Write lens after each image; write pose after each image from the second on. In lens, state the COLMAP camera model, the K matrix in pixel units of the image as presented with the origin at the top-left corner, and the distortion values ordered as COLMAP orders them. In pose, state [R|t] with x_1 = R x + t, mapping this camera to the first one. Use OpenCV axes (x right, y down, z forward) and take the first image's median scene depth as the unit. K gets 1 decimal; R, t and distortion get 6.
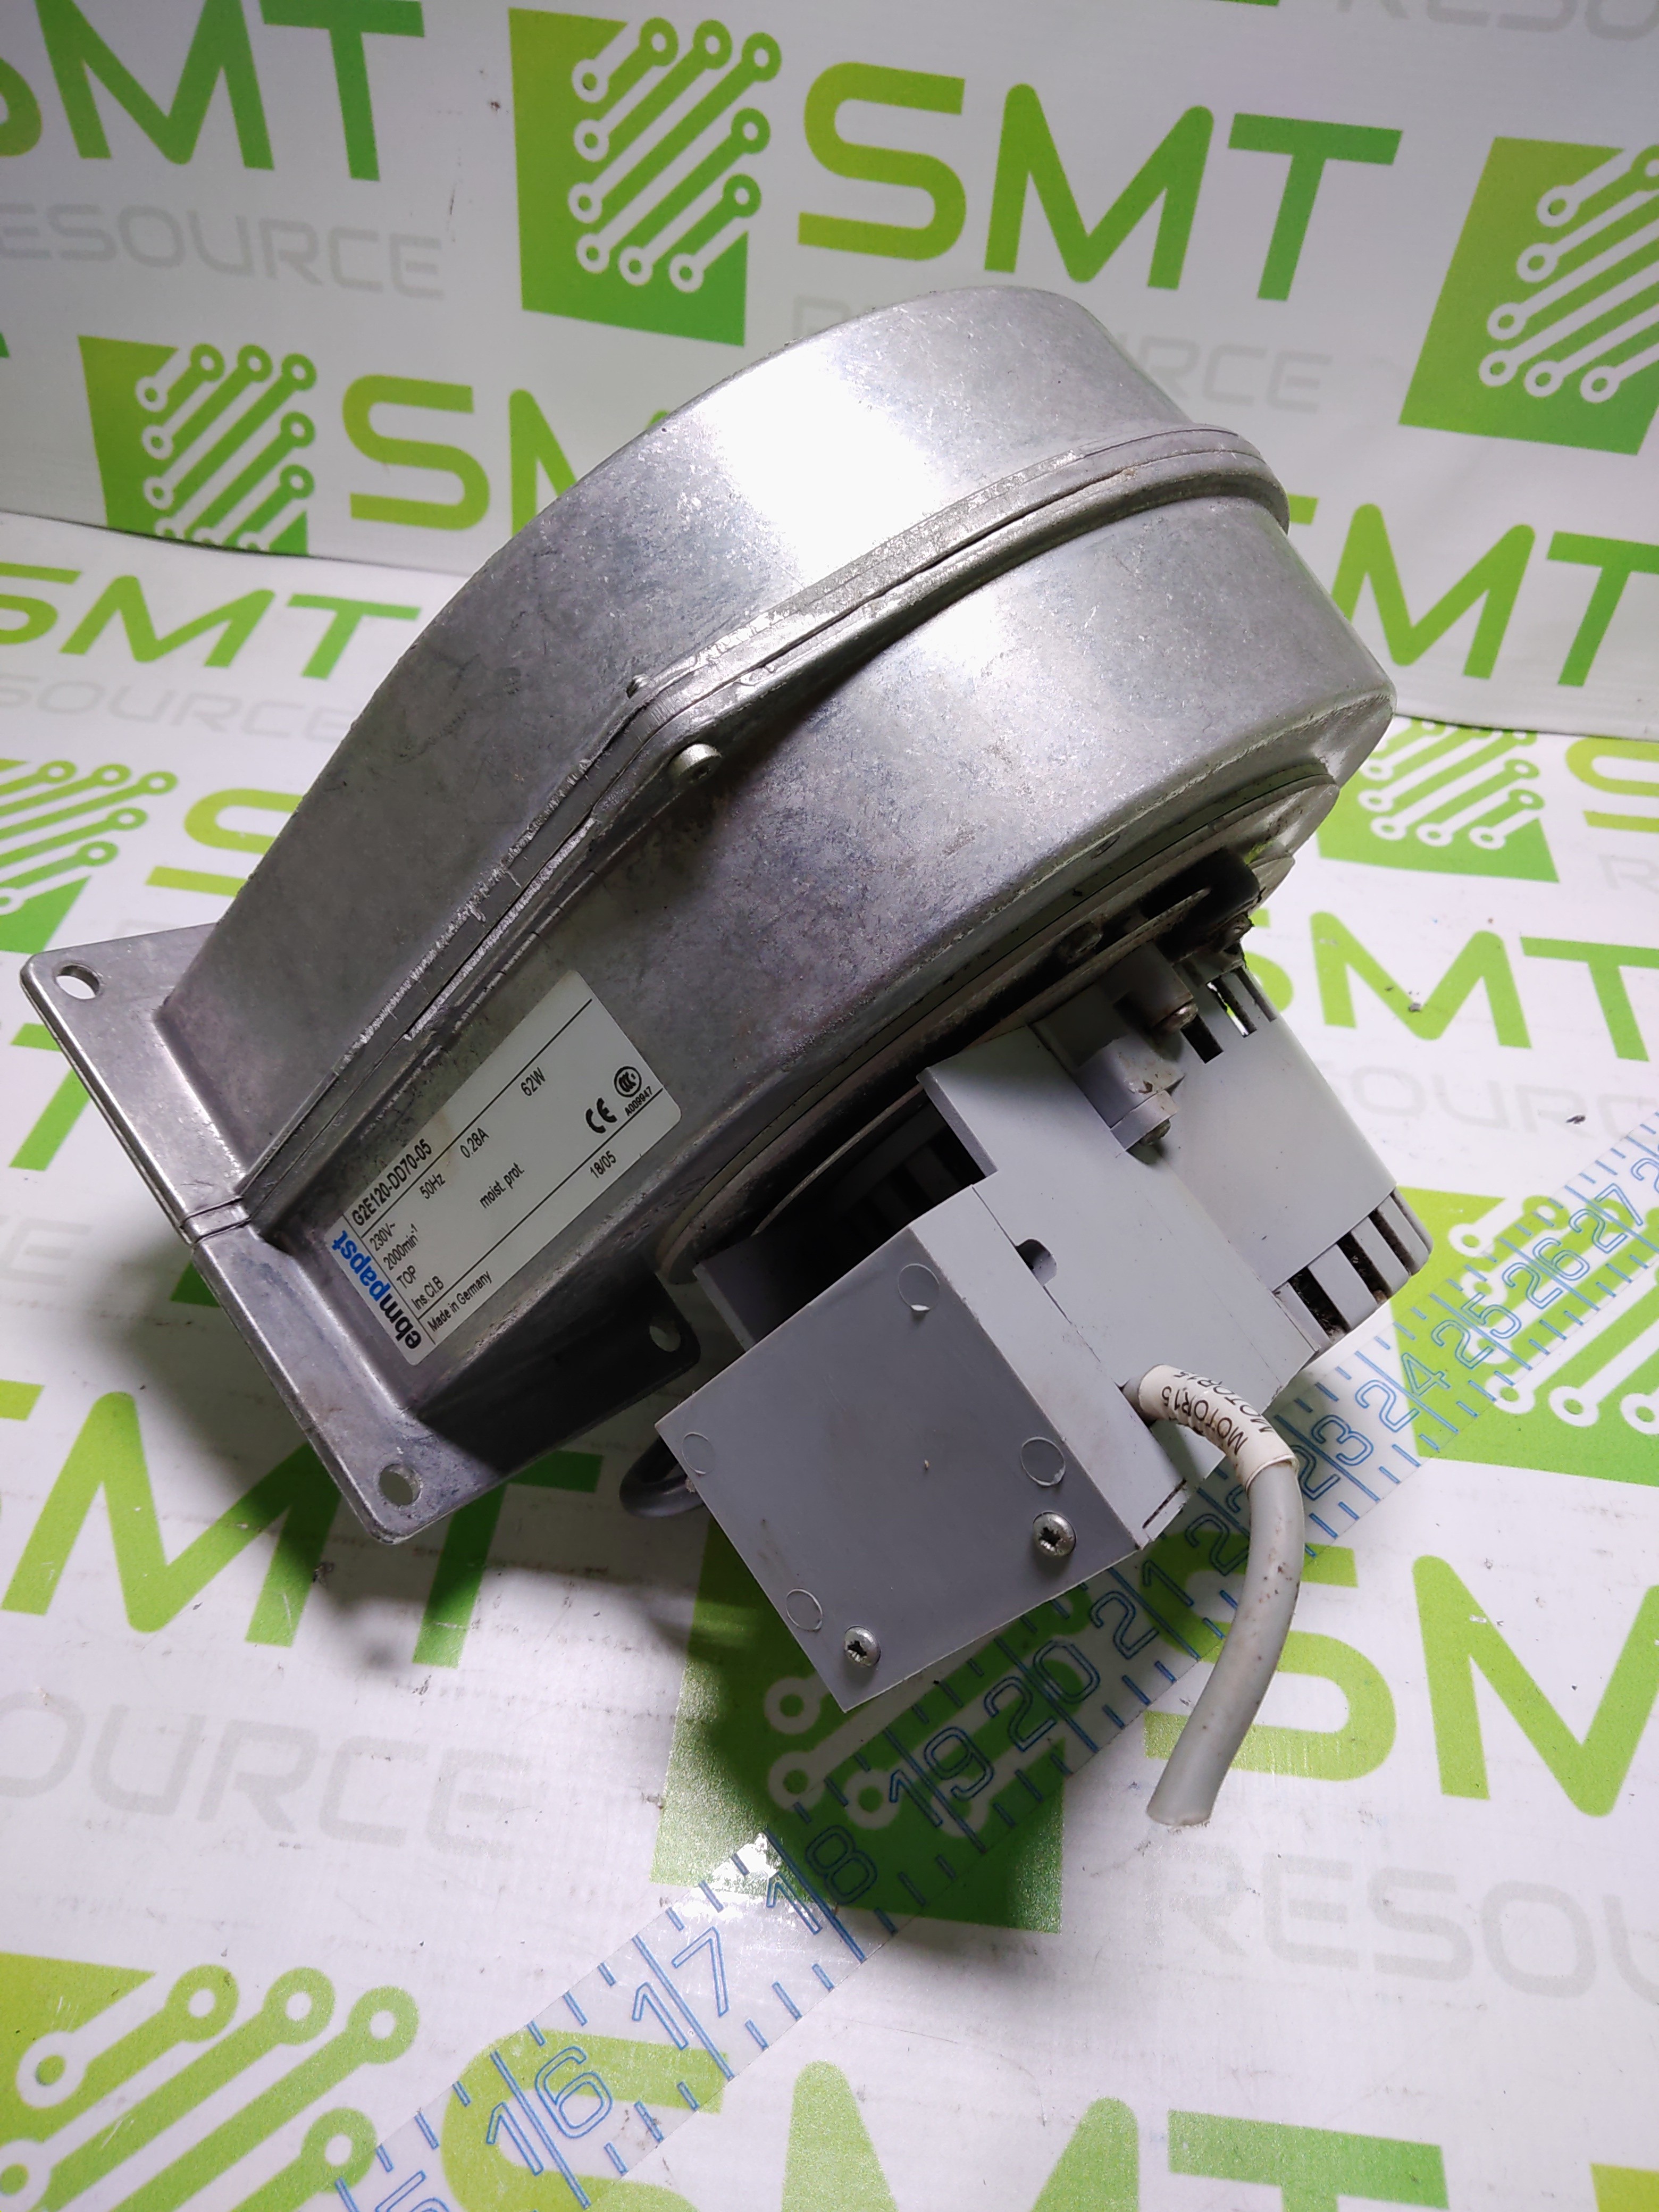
lens RADIAL K [[1697.6, 0, 883.0], [0, 1697.6, 1140.4], [0, 0, 1]] dist [-0.036446, 0.038227]
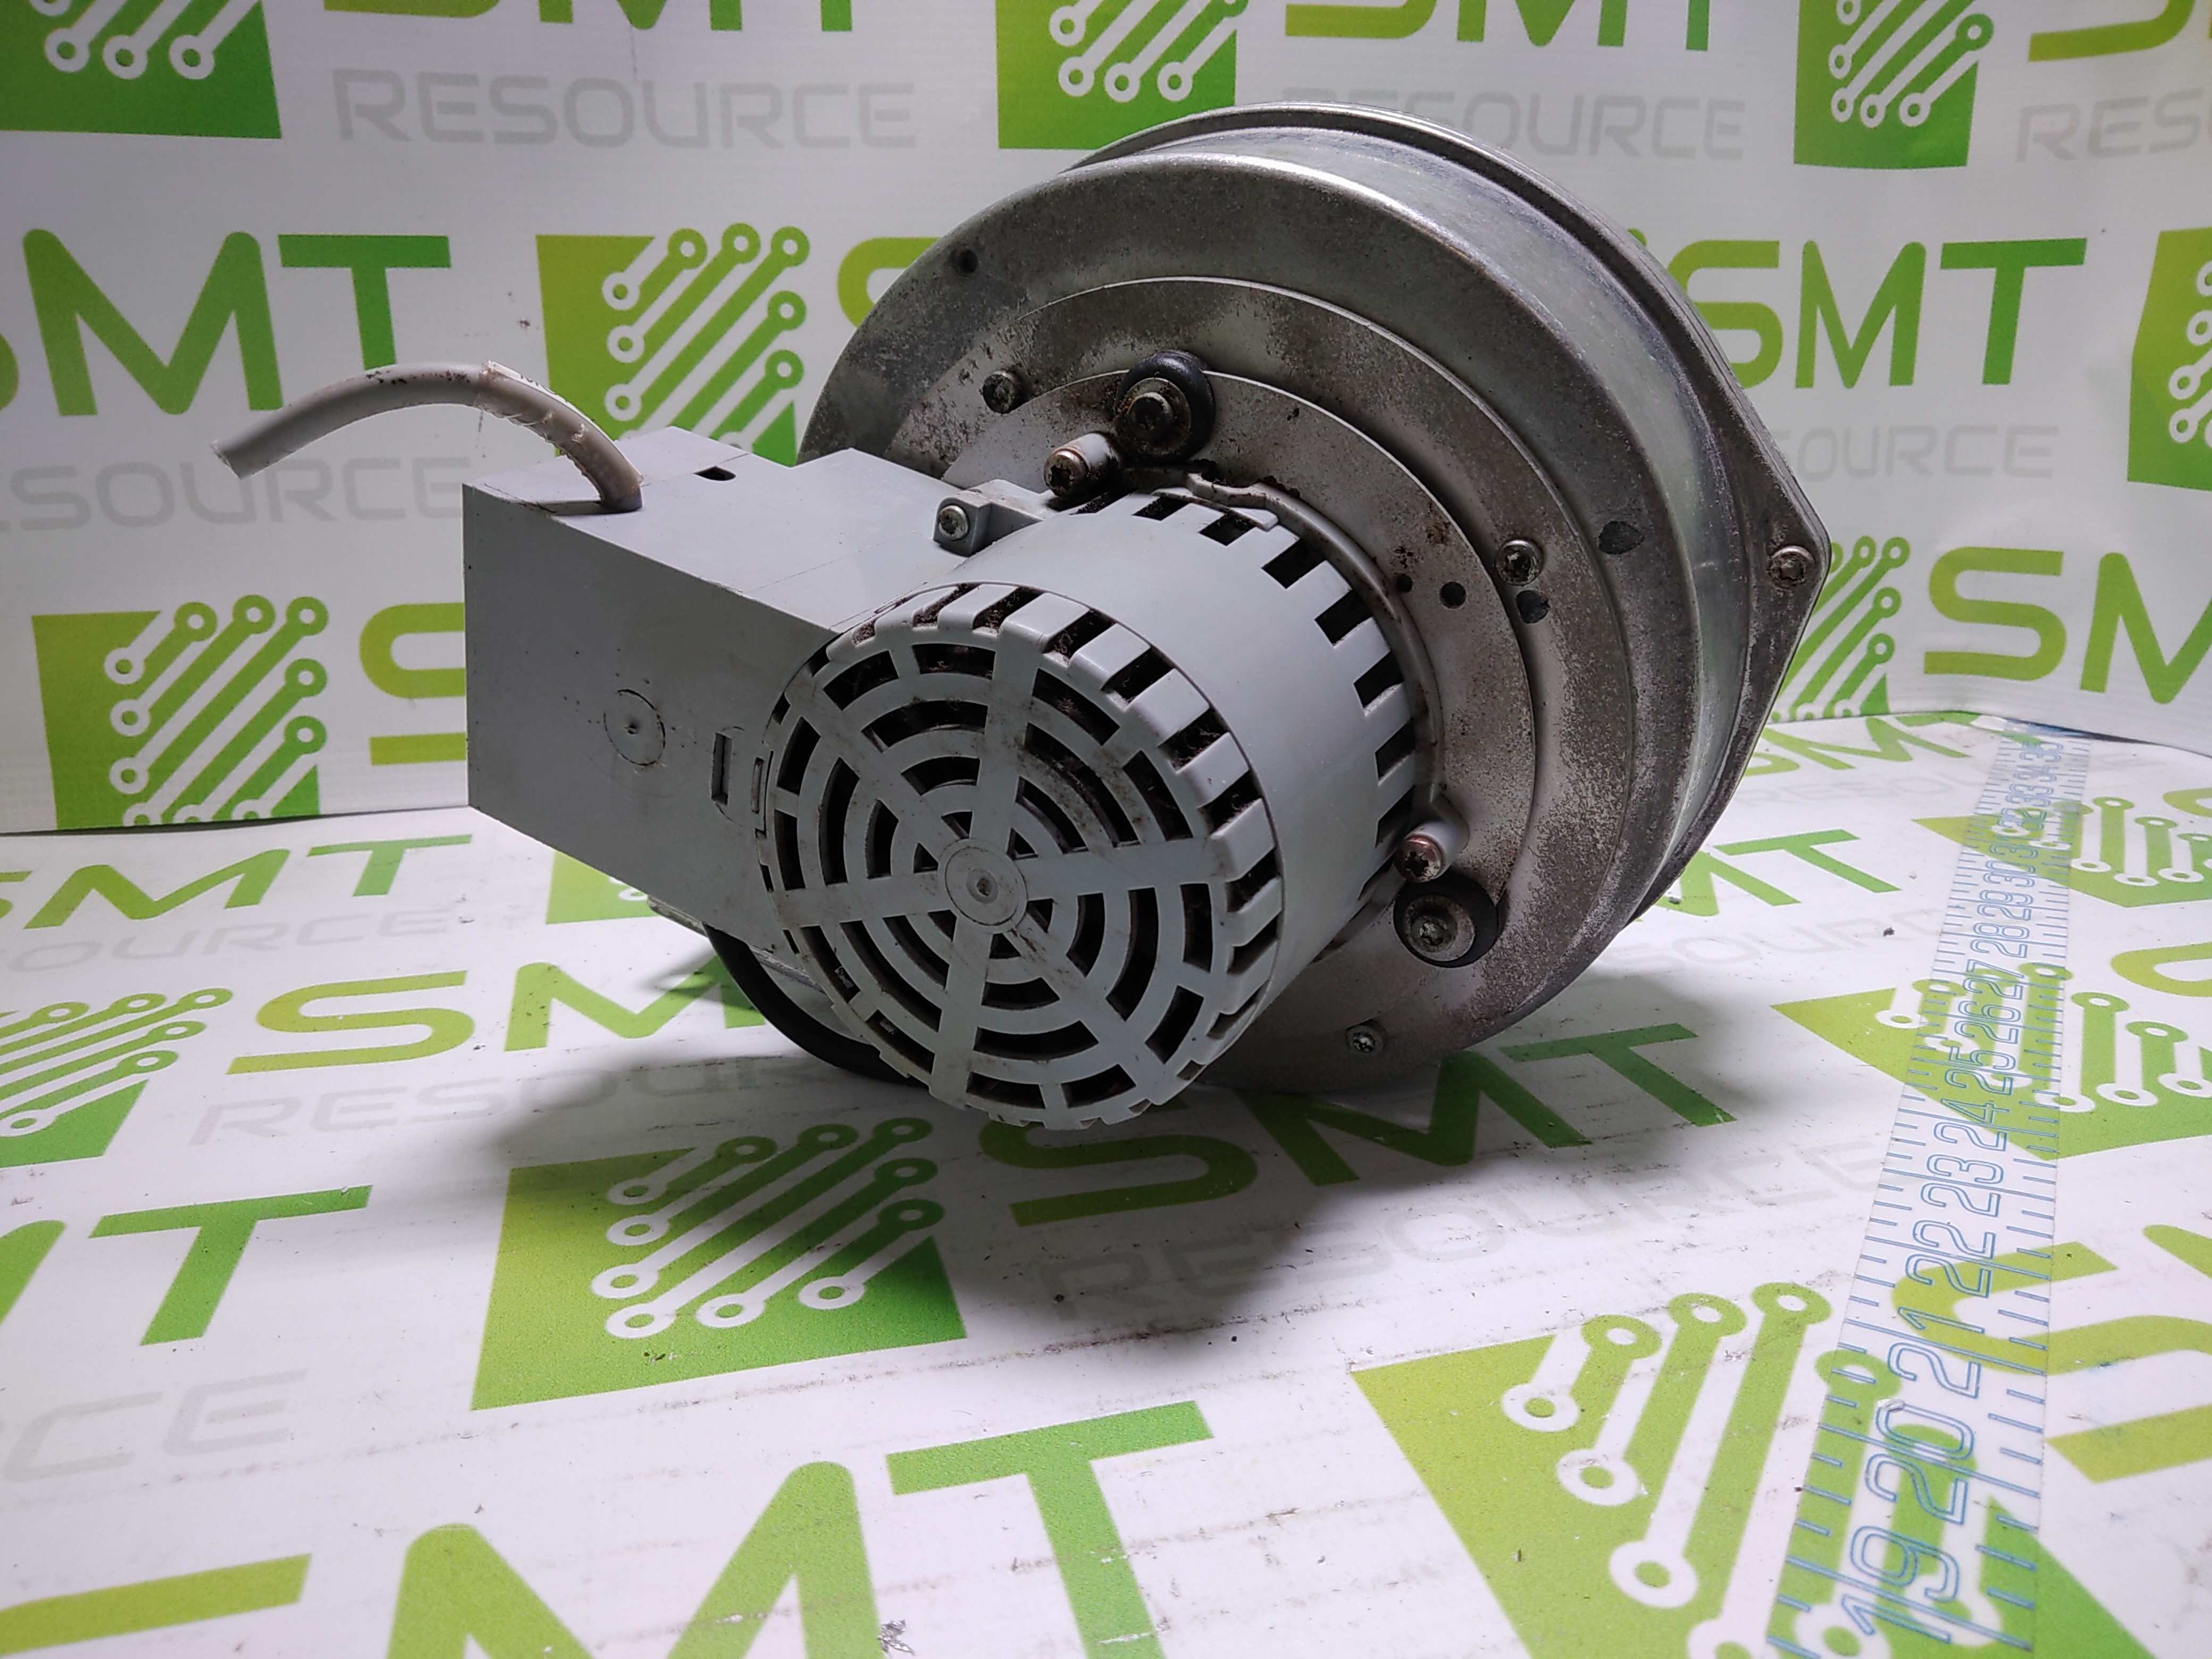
lens RADIAL K [[1697.6, 0, 1174.7], [0, 1697.6, 823.9], [0, 0, 1]] dist [-0.036446, 0.038227]
pose [[0.927007, -0.189244, 0.323798, -0.249324], [0.320792, 0.847367, -0.423157, 0.194612], [-0.194295, 0.496141, 0.846223, 0.208047]]
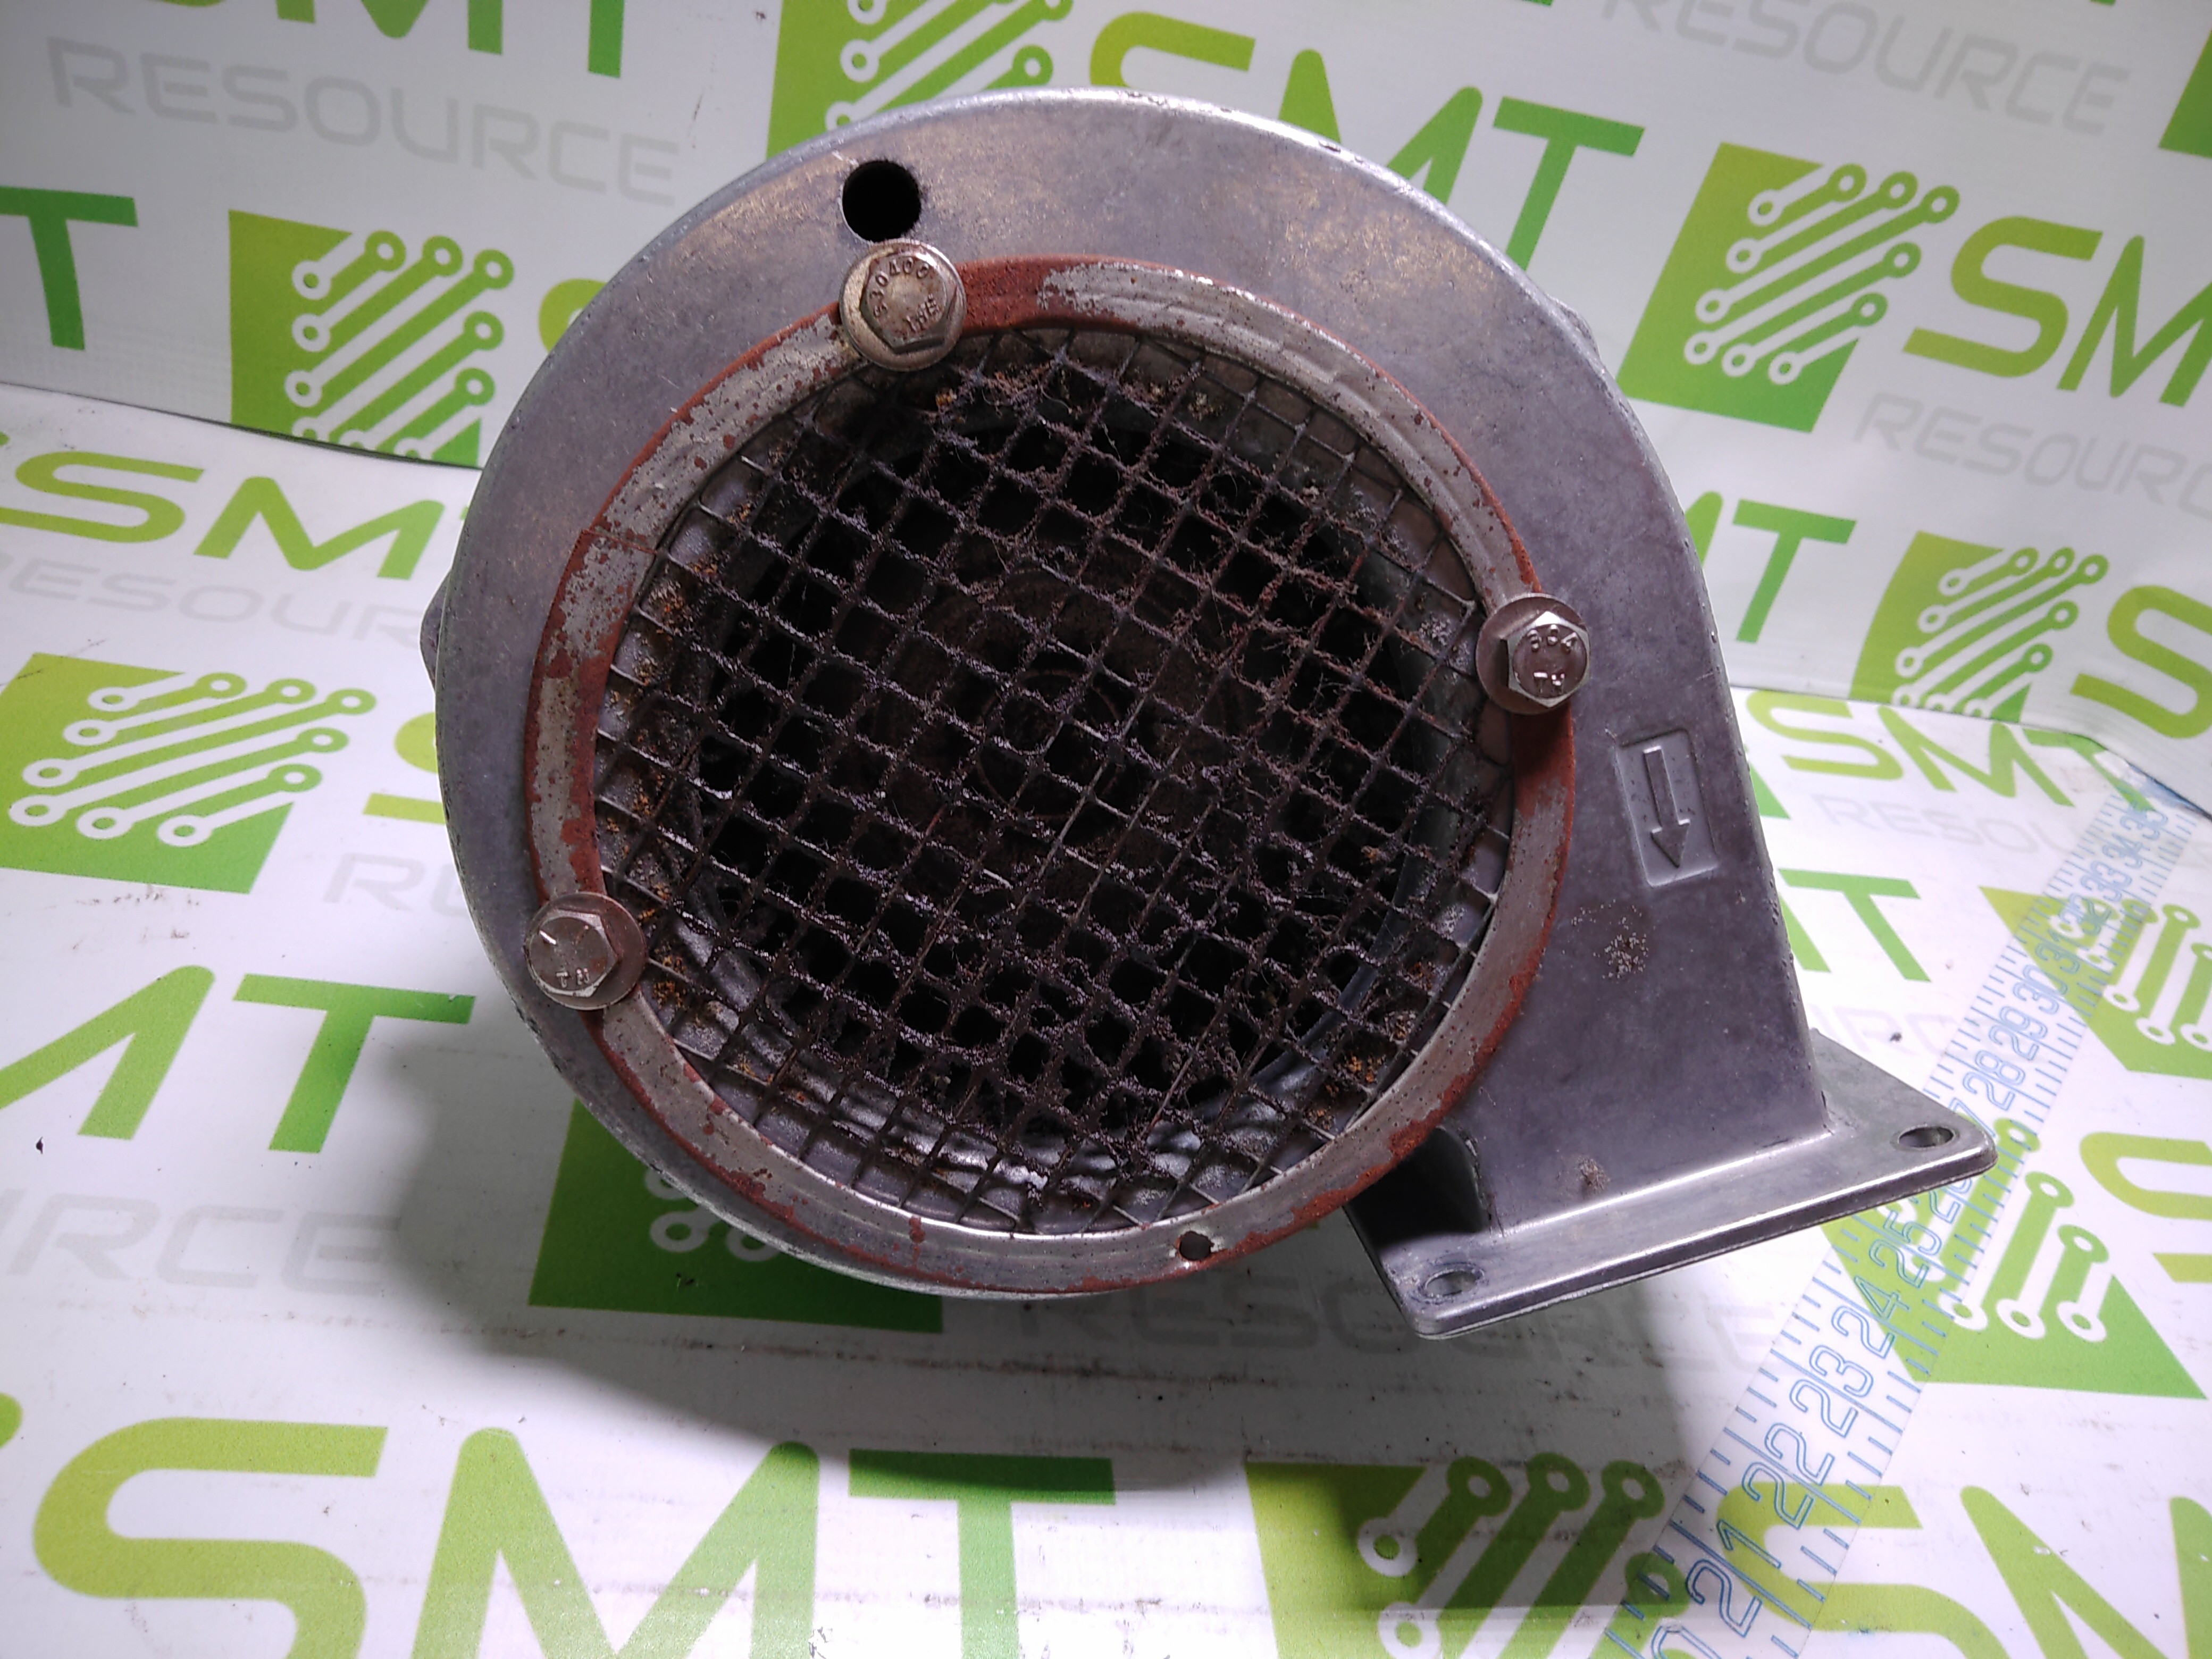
lens RADIAL K [[1697.6, 0, 1172.6], [0, 1697.6, 859.6], [0, 0, 1]] dist [-0.036446, 0.038227]
pose [[0.969358, -0.007431, 0.245539, -0.238223], [0.047546, 0.986317, -0.157855, 0.019398], [-0.241006, 0.164692, 0.956448, 0.105949]]
